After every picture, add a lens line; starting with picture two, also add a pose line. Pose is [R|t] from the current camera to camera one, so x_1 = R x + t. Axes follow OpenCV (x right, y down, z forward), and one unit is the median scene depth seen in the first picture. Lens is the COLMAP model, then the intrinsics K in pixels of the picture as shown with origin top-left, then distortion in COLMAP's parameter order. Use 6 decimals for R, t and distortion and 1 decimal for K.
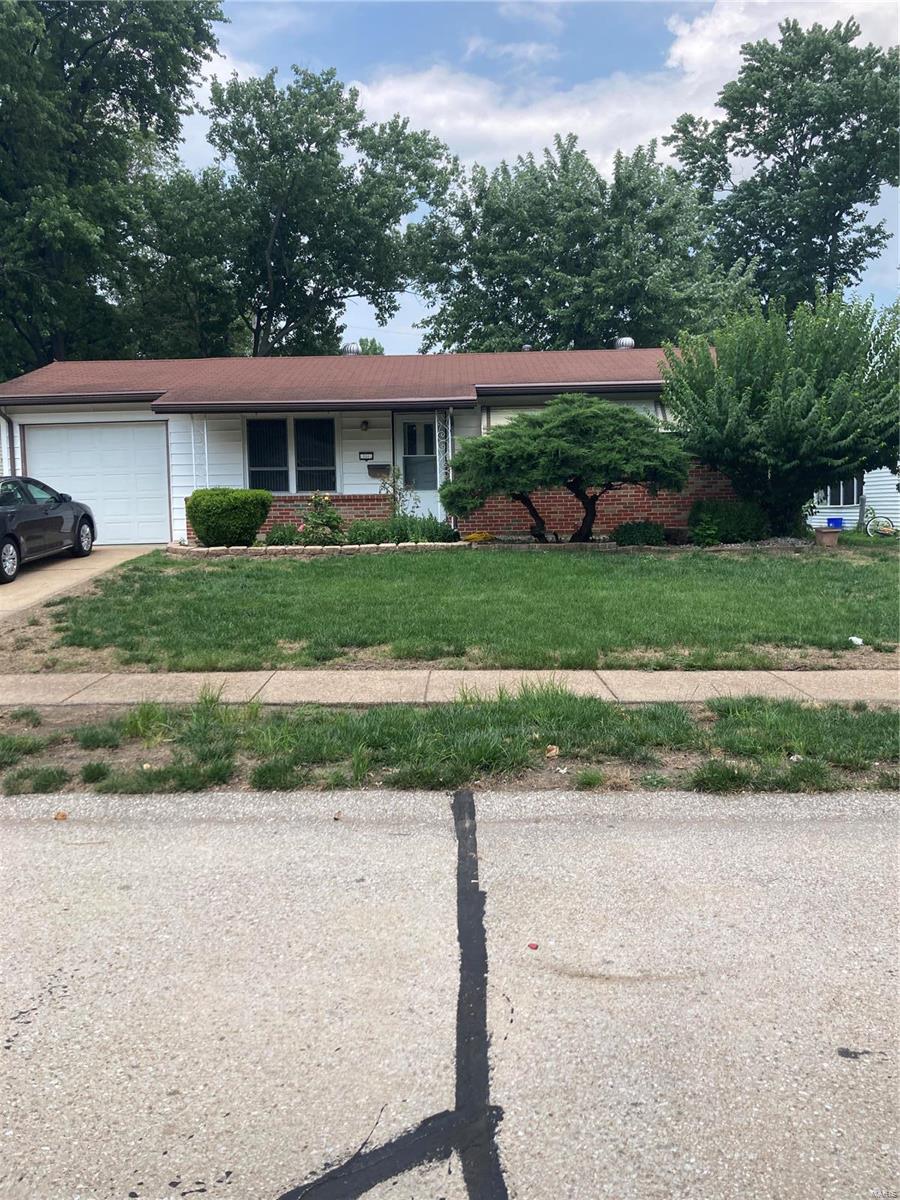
lens RADIAL K [[988.8, 0, 450.0], [0, 988.8, 600.0], [0, 0, 1]] dist [0.006276, -0.017040]
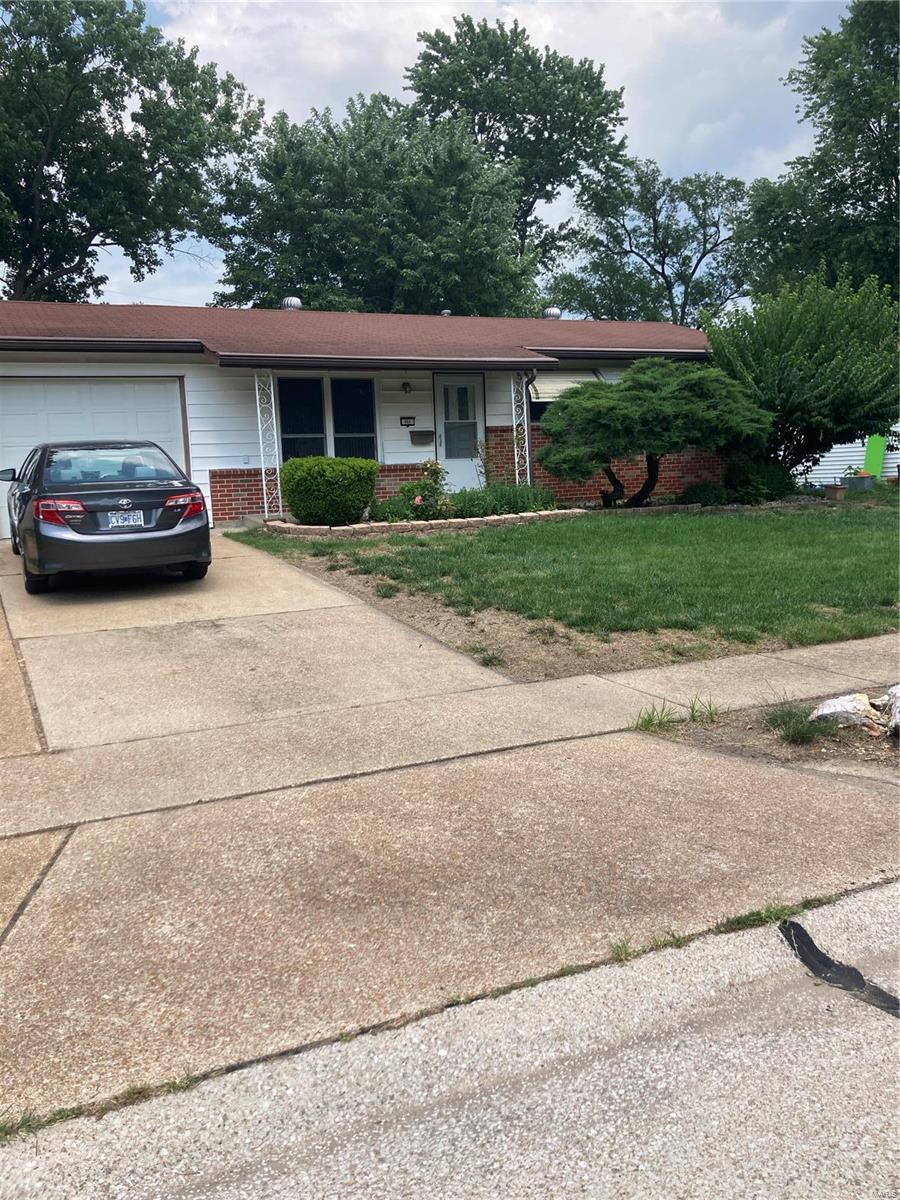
lens RADIAL K [[988.8, 0, 450.0], [0, 988.8, 600.0], [0, 0, 1]] dist [0.006276, -0.017040]
pose [[0.880761, -0.079797, 0.466790, -0.488534], [0.072066, 0.996806, 0.034426, -0.010729], [-0.468046, 0.003318, 0.883698, 0.181858]]
